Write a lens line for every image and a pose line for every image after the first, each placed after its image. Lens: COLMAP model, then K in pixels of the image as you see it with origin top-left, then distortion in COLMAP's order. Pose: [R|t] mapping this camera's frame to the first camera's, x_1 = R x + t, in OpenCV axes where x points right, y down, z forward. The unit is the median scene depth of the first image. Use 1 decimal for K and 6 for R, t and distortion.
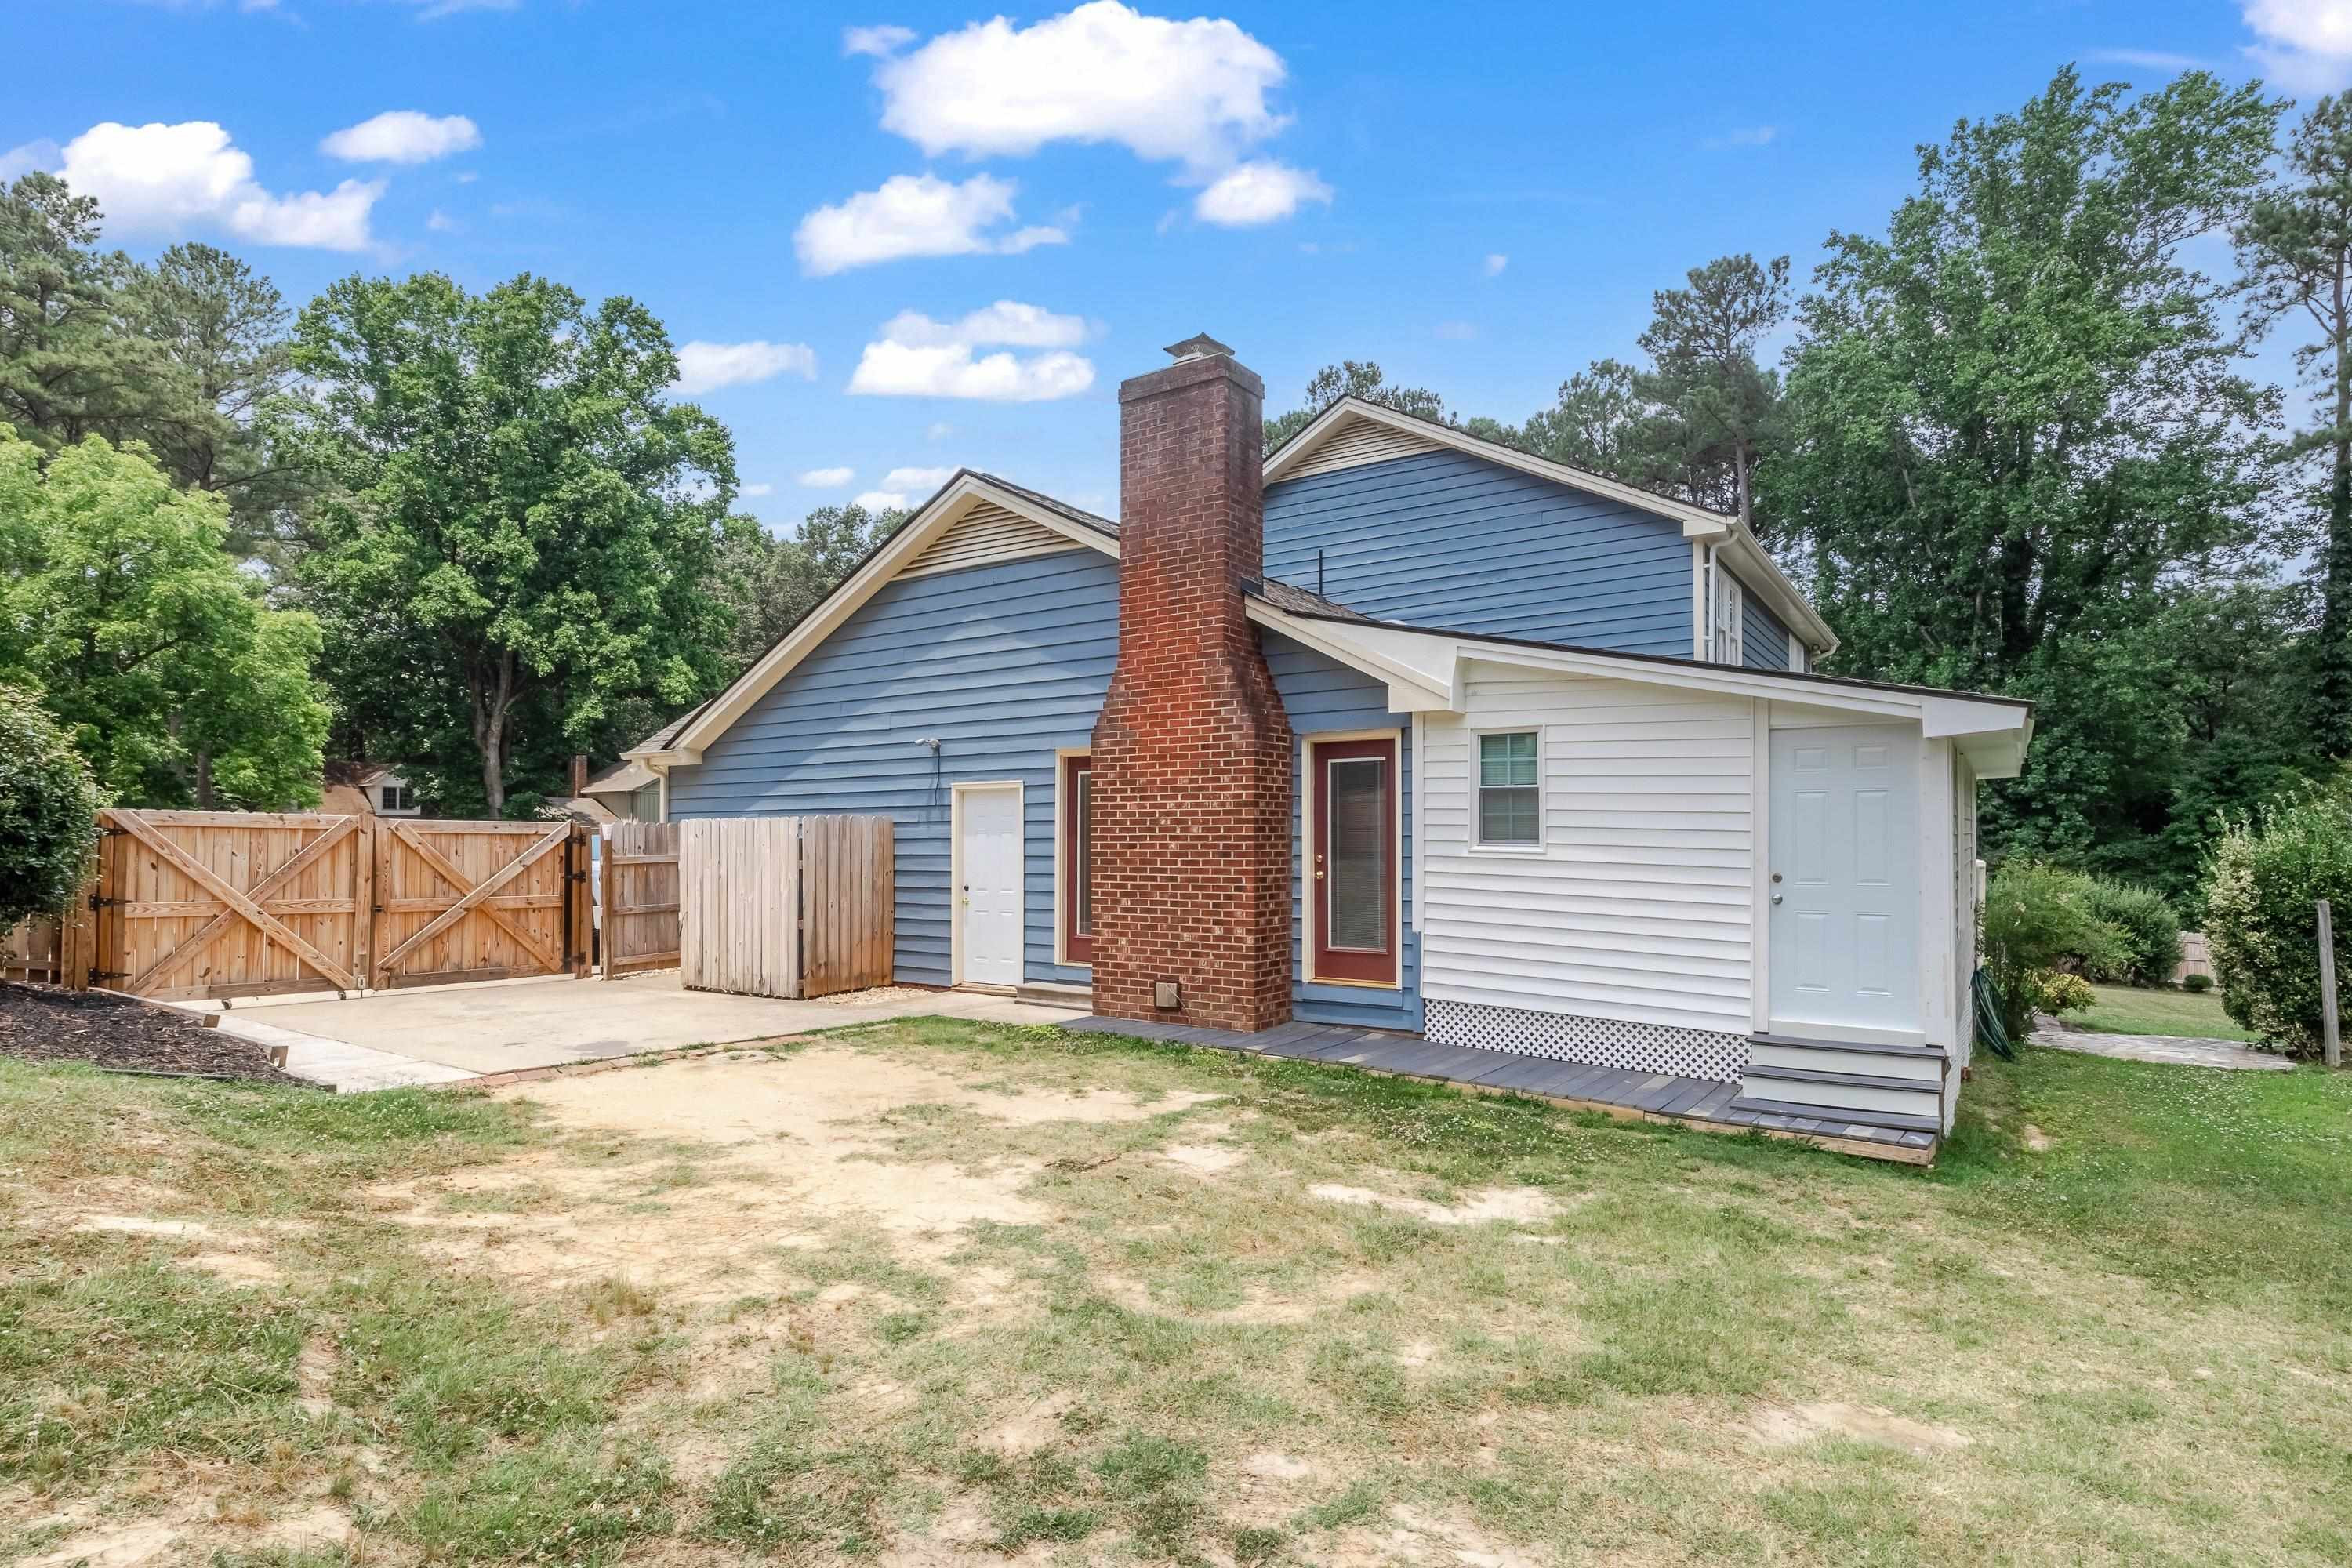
lens RADIAL K [[1193.9, 0, 1187.6], [0, 1193.9, 835.1], [0, 0, 1]] dist [-0.004195, -0.000346]
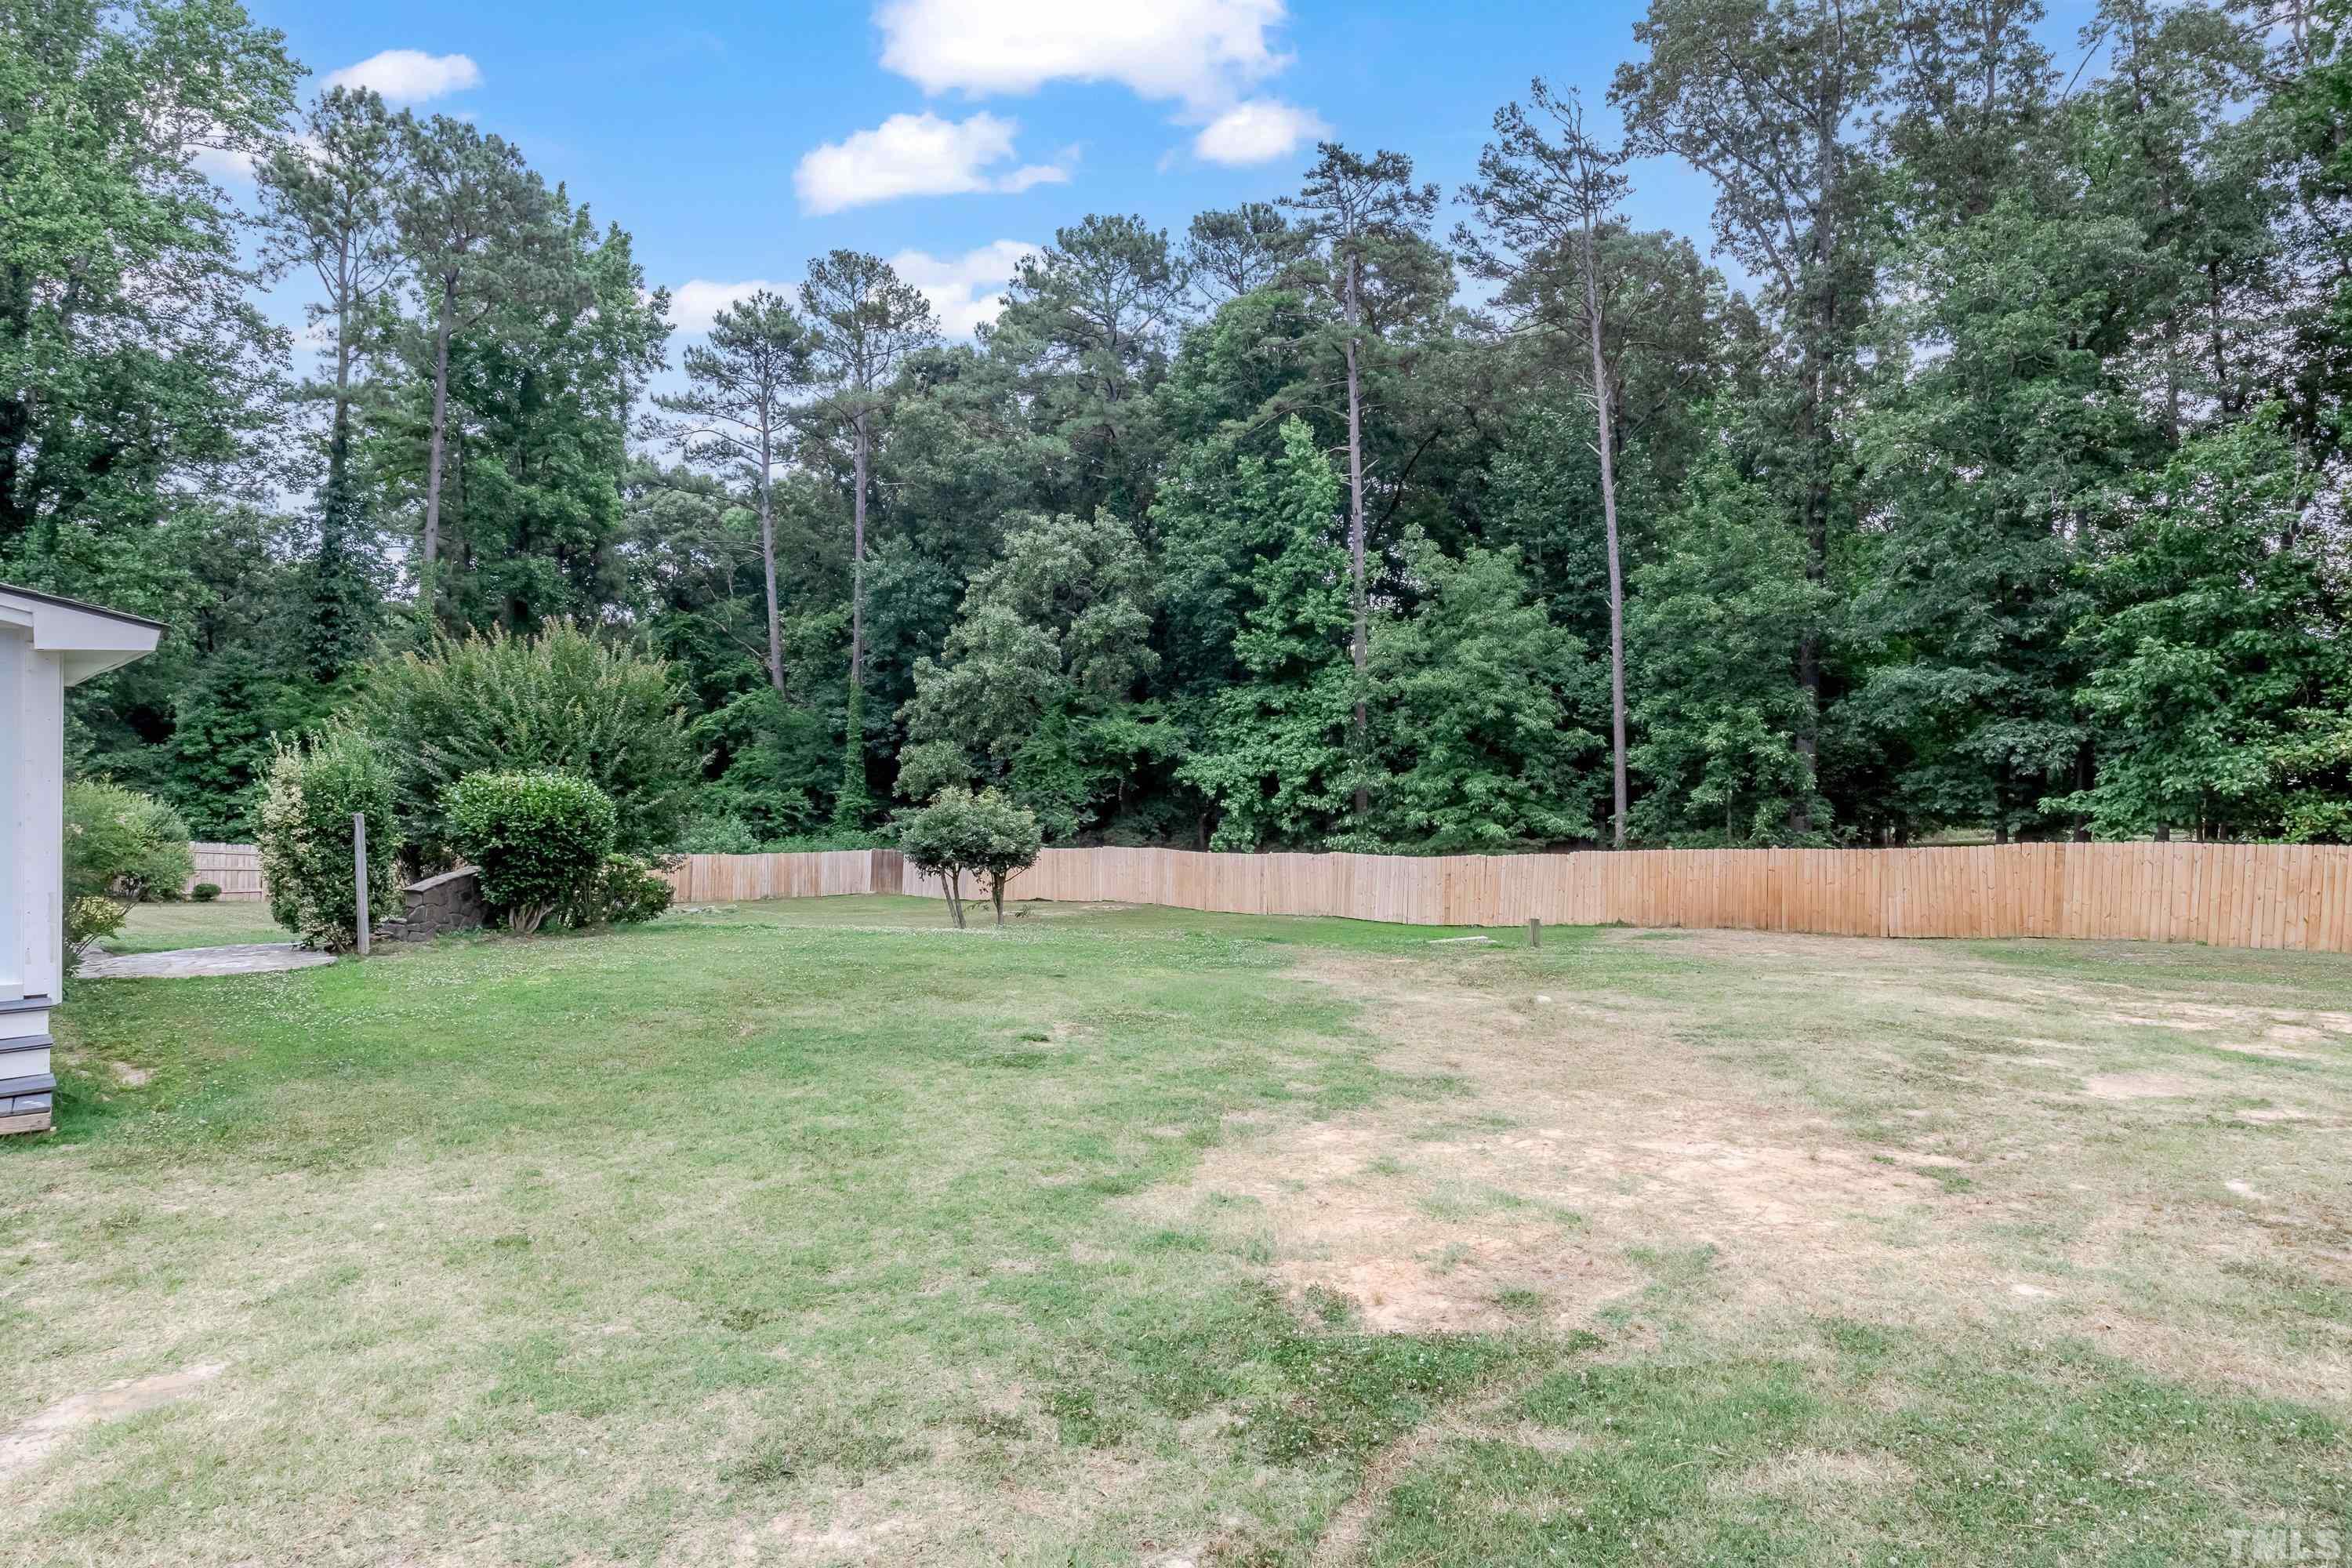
lens RADIAL K [[1193.9, 0, 1187.6], [0, 1193.9, 835.1], [0, 0, 1]] dist [-0.004195, -0.000346]
pose [[0.176787, -0.046274, 0.983161, -0.018828], [-0.027522, 0.998271, 0.051934, -0.002627], [-0.983864, -0.036239, 0.175208, 0.001526]]
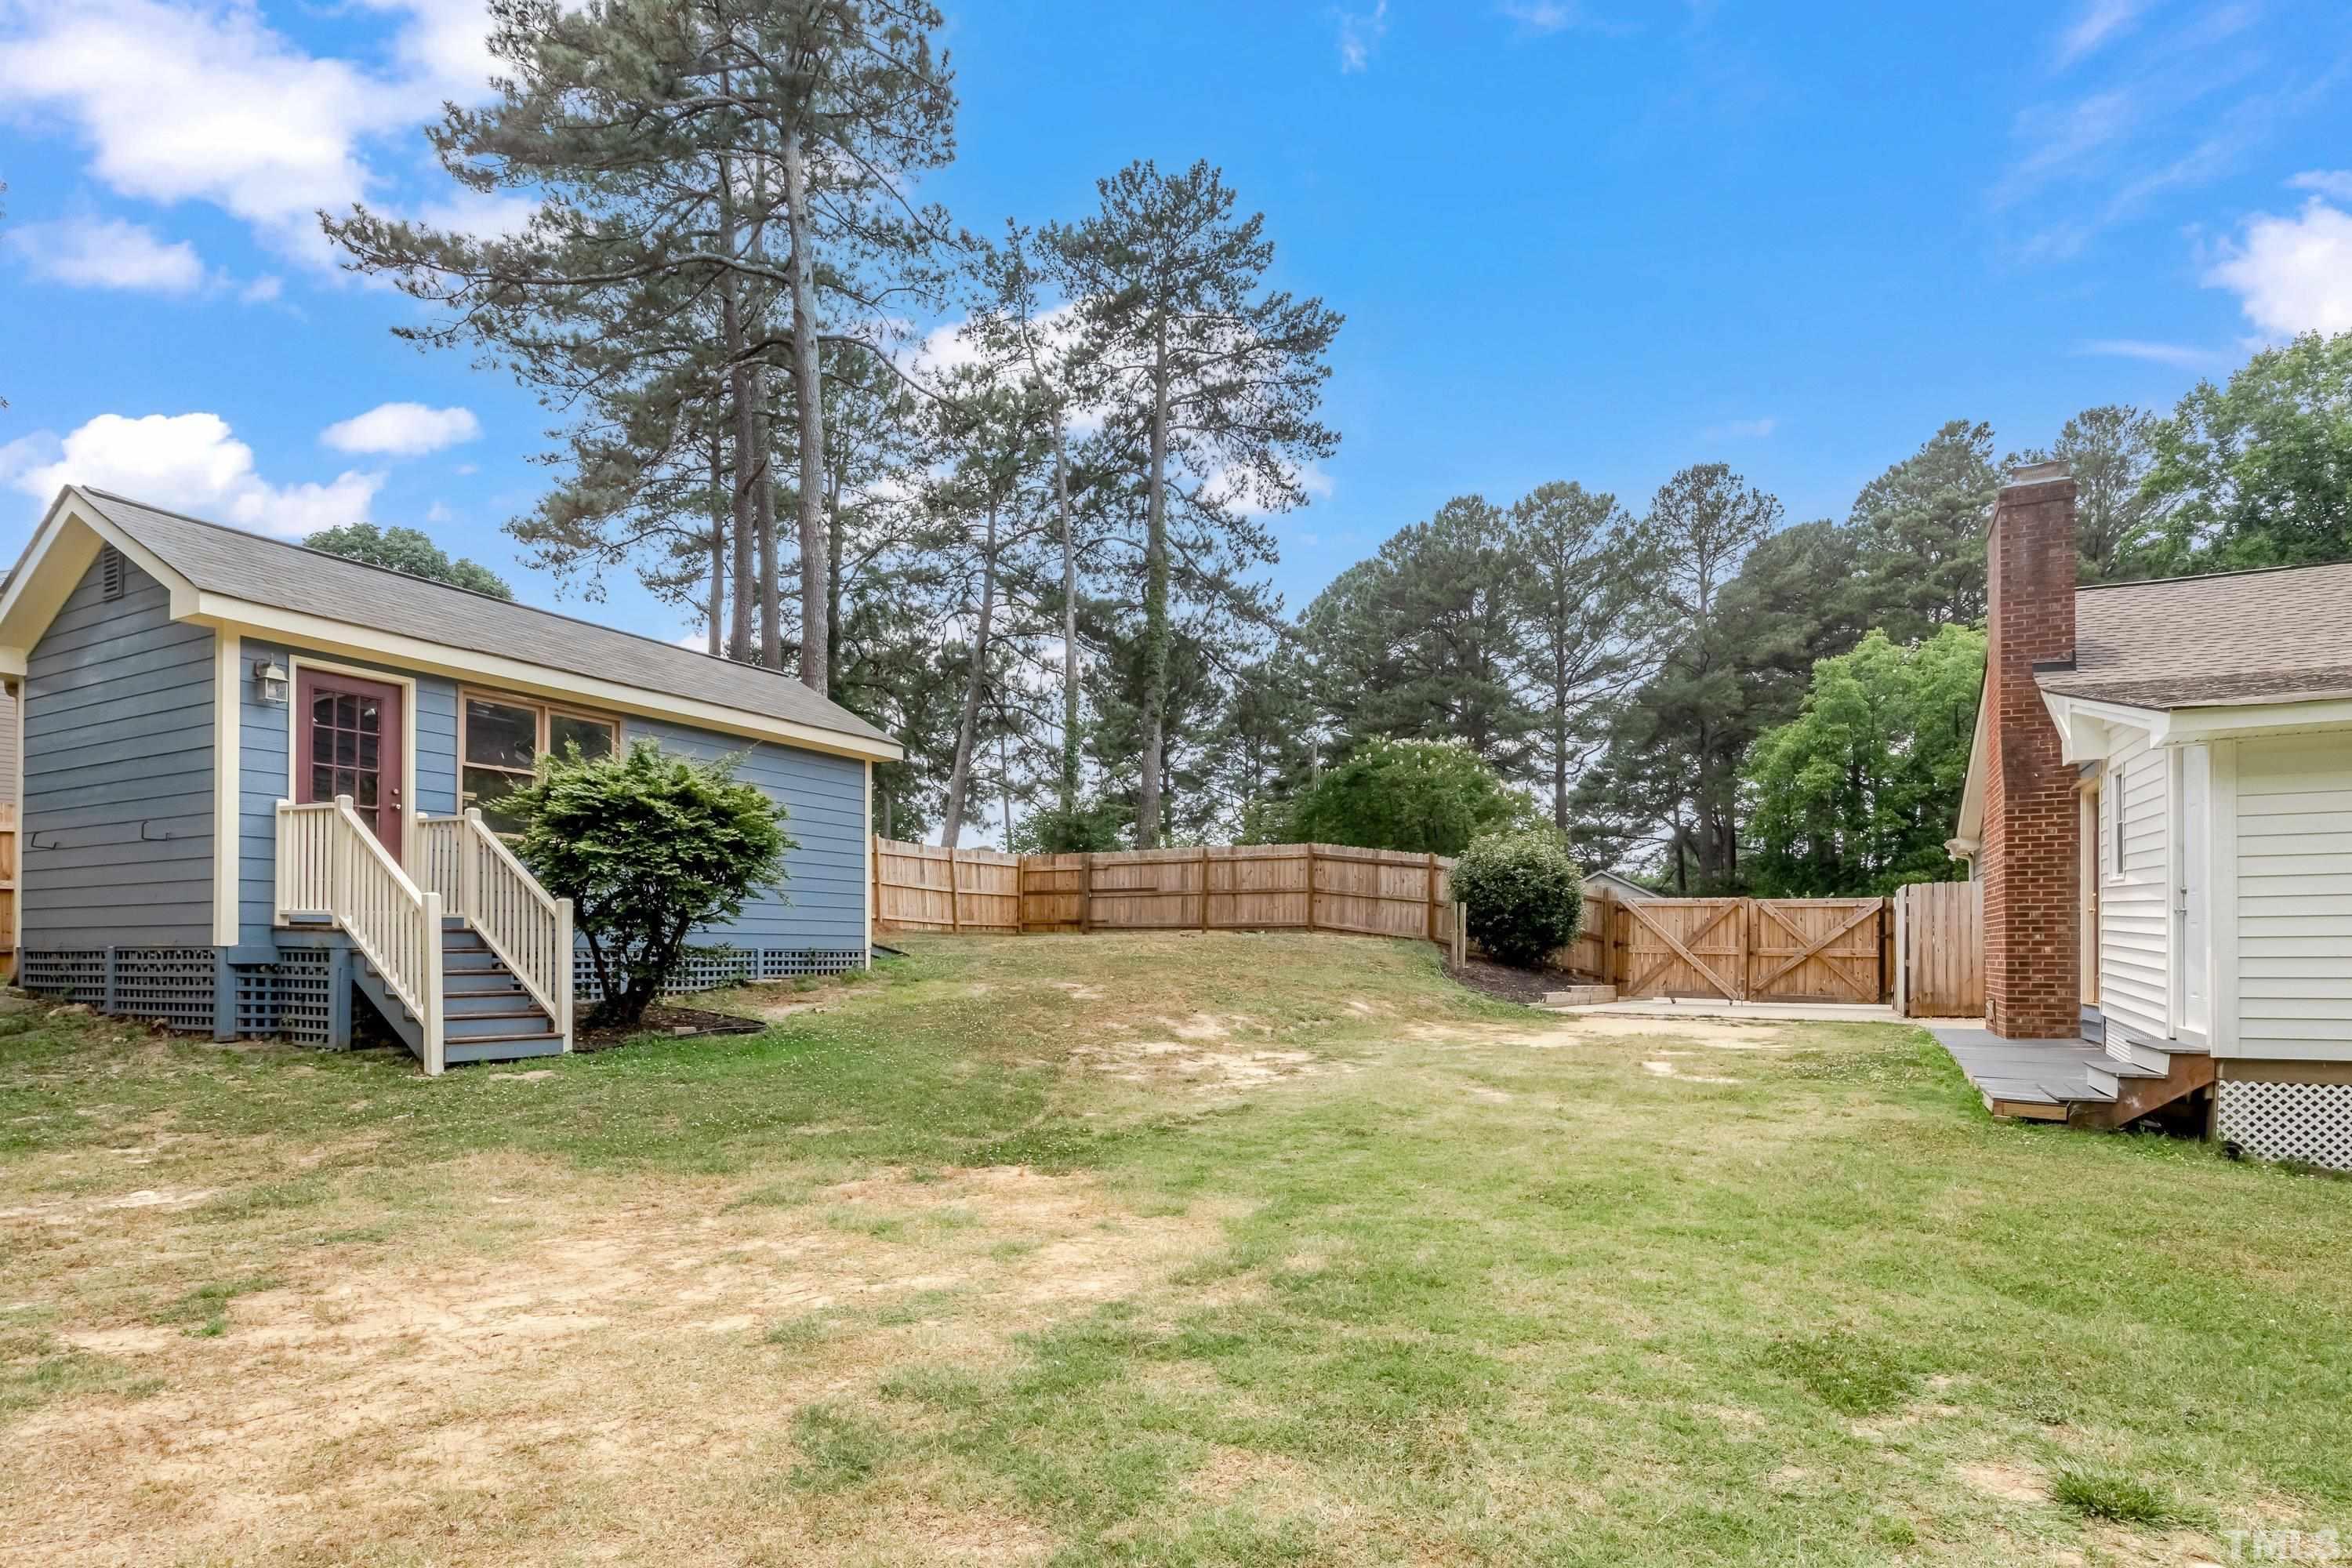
lens RADIAL K [[1193.9, 0, 1187.6], [0, 1193.9, 835.1], [0, 0, 1]] dist [-0.004195, -0.000346]
pose [[0.112802, -0.096122, -0.988957, 0.280808], [0.004650, 0.995350, -0.096213, 0.016613], [0.993607, 0.006254, 0.112724, 0.005988]]
